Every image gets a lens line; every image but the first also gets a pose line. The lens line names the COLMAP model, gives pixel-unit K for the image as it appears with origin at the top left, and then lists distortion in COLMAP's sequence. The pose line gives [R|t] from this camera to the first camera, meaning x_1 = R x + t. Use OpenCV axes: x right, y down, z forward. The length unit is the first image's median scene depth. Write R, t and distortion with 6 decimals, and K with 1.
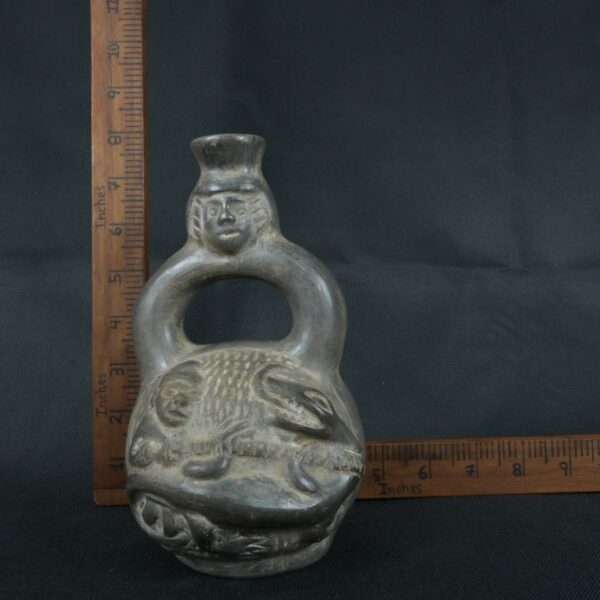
lens RADIAL K [[624.6, 0, 300.0], [0, 624.6, 300.0], [0, 0, 1]] dist [0.008970, -0.002840]
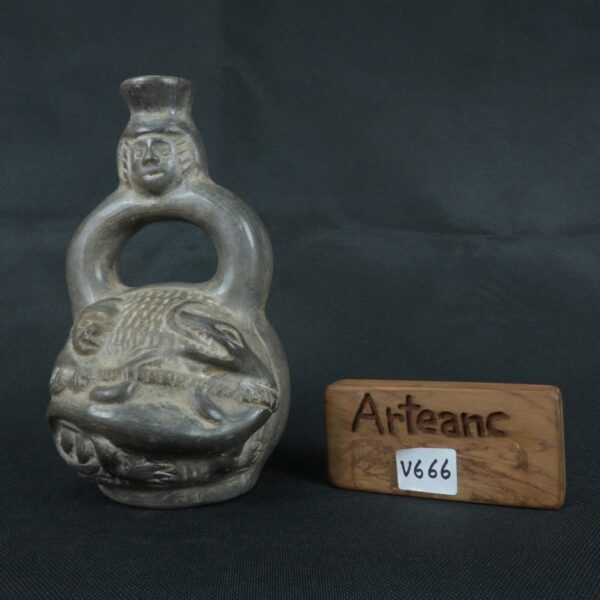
lens RADIAL K [[624.6, 0, 300.0], [0, 624.6, 300.0], [0, 0, 1]] dist [0.008970, -0.002840]
pose [[0.998417, 0.012395, -0.054861, 0.198914], [-0.012414, 0.999923, -0.000005, 0.104421], [0.054857, 0.000686, 0.998494, -0.008168]]
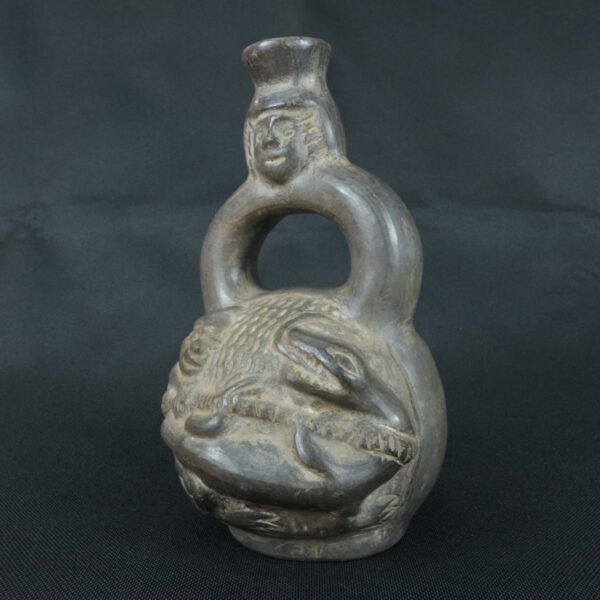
lens RADIAL K [[624.6, 0, 300.0], [0, 624.6, 300.0], [0, 0, 1]] dist [0.008970, -0.002840]
pose [[0.885357, 0.032156, -0.463798, 0.344616], [-0.007410, 0.998455, 0.055079, 0.041672], [0.464852, -0.045327, 0.884227, 0.272865]]
